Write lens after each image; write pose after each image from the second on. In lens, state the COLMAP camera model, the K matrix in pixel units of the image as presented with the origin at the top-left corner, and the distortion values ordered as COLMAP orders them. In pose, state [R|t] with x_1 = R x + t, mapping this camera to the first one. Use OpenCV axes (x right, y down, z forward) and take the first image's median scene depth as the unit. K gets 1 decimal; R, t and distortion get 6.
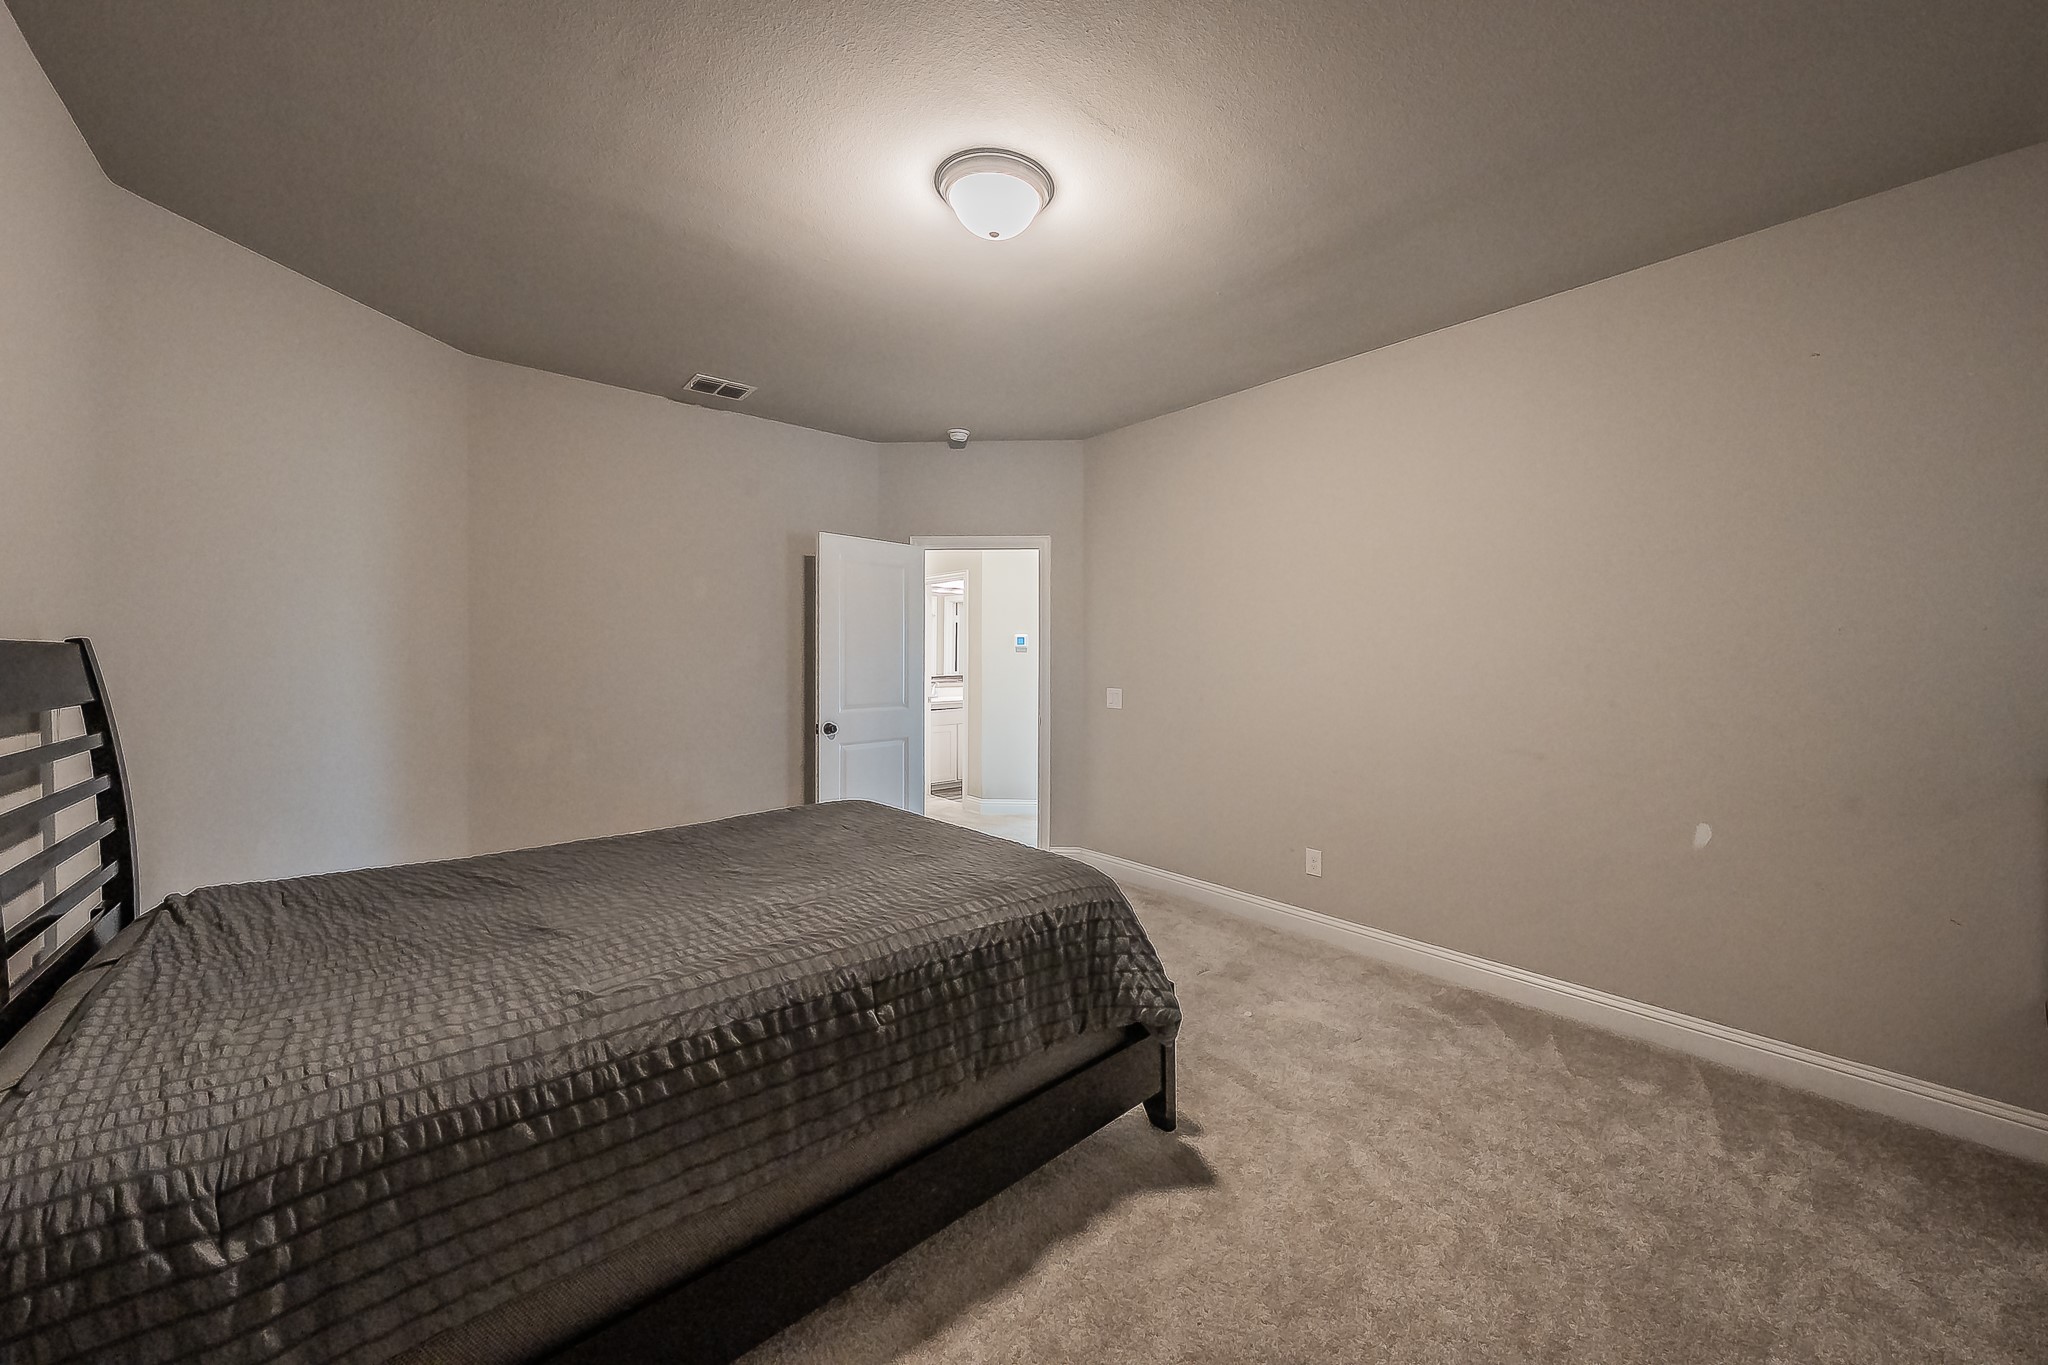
lens RADIAL K [[722.3, 0, 1028.1], [0, 722.3, 675.7], [0, 0, 1]] dist [-0.001103, 0.000183]
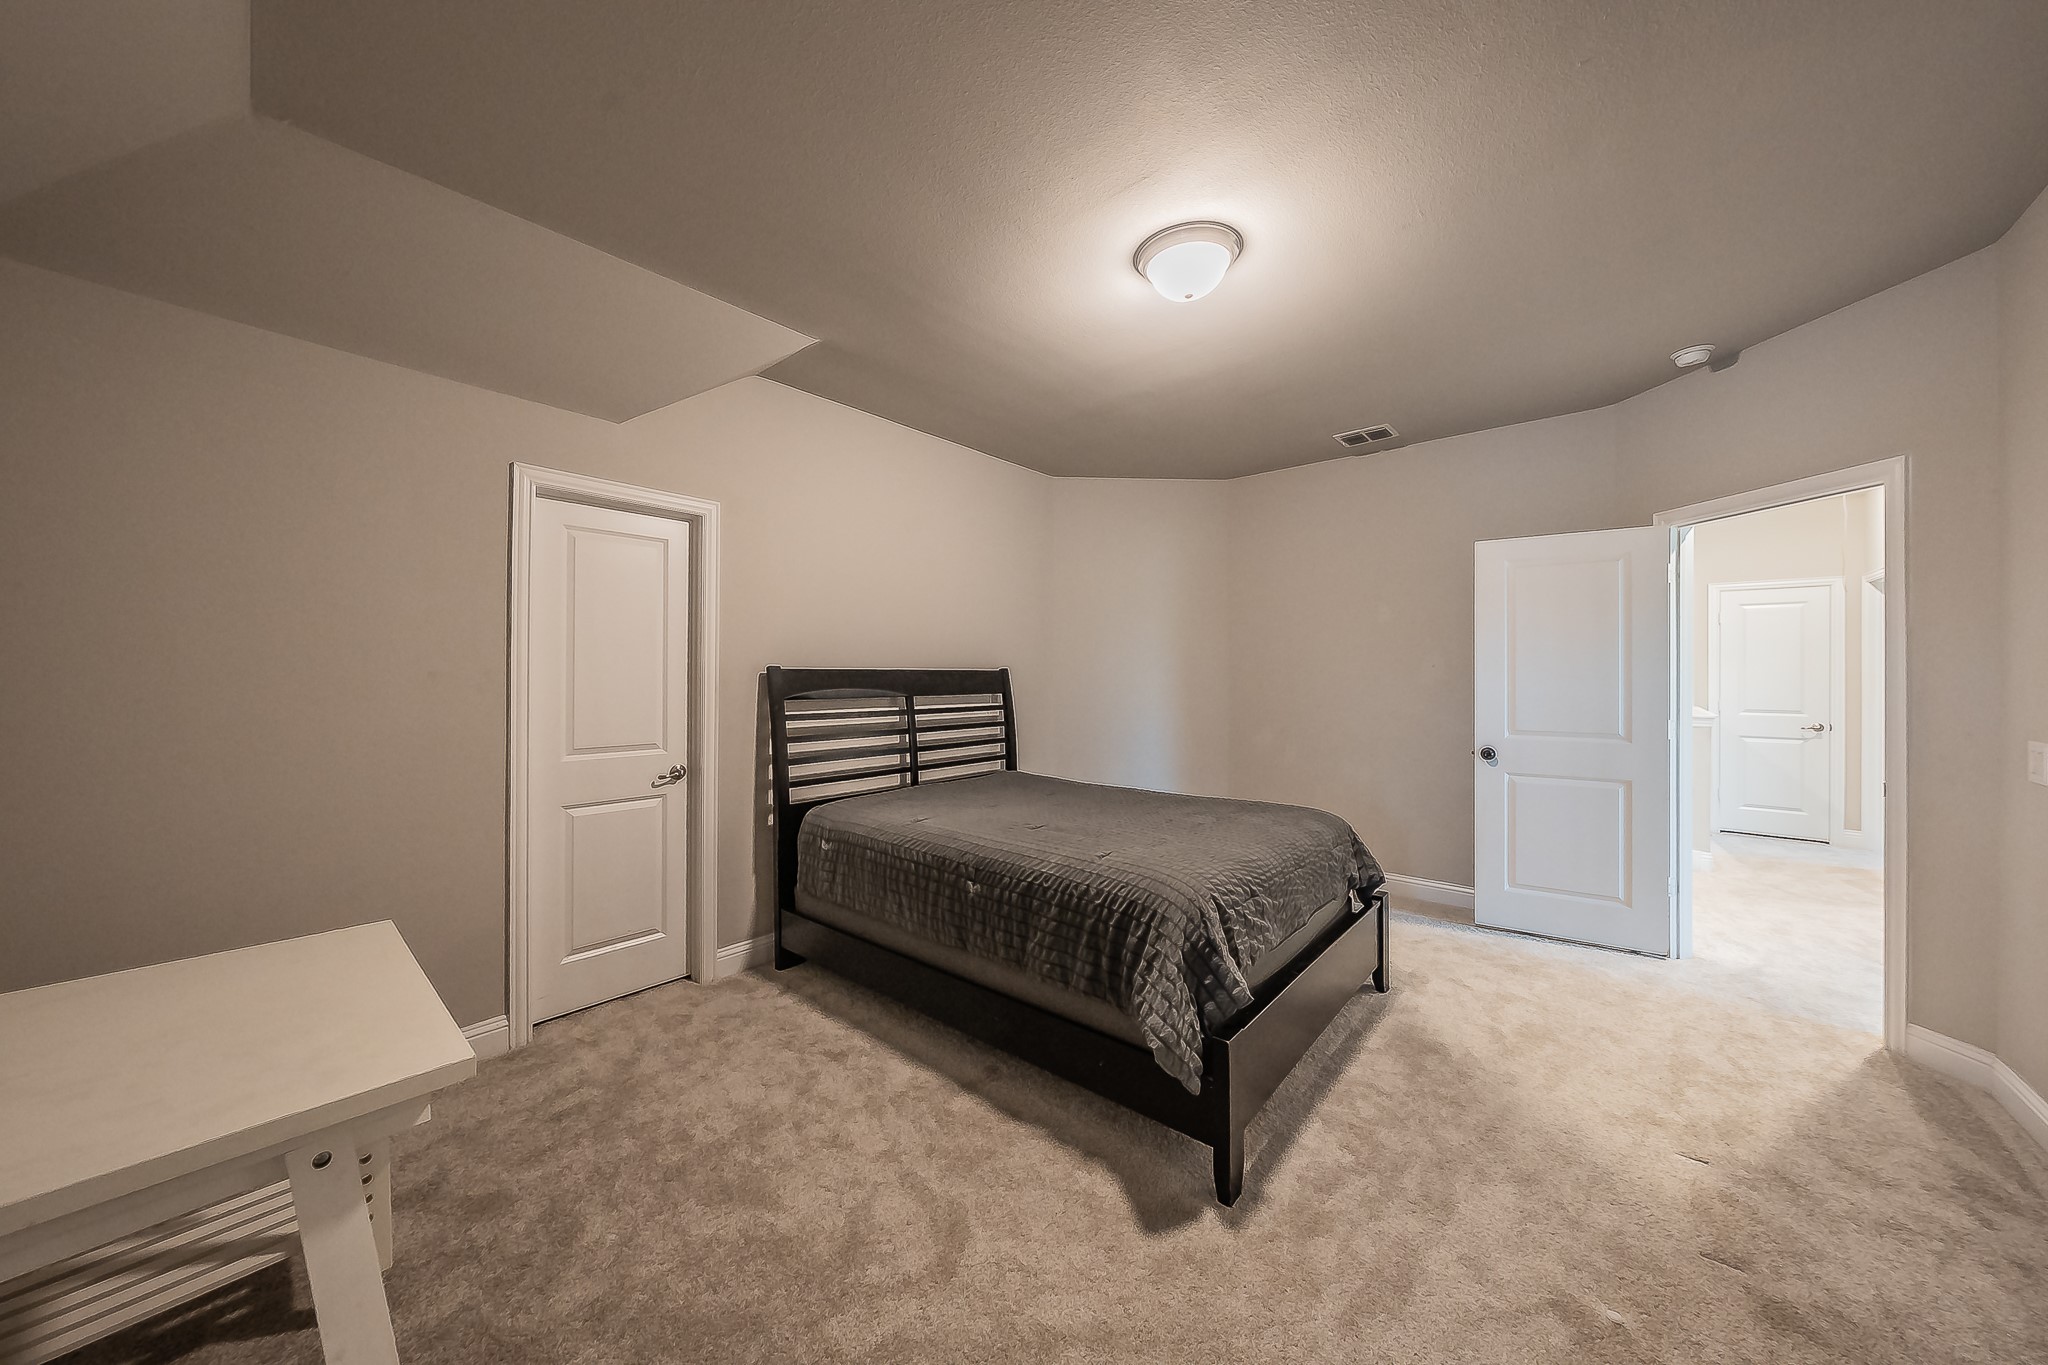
lens RADIAL K [[697.5, 0, 1066.6], [0, 697.5, 685.9], [0, 0, 1]] dist [-0.000209, 0.000000]
pose [[0.175250, 0.016373, -0.984388, 1.018182], [-0.024010, 0.999635, 0.012352, -0.021445], [0.984231, 0.021471, 0.175579, 0.647359]]
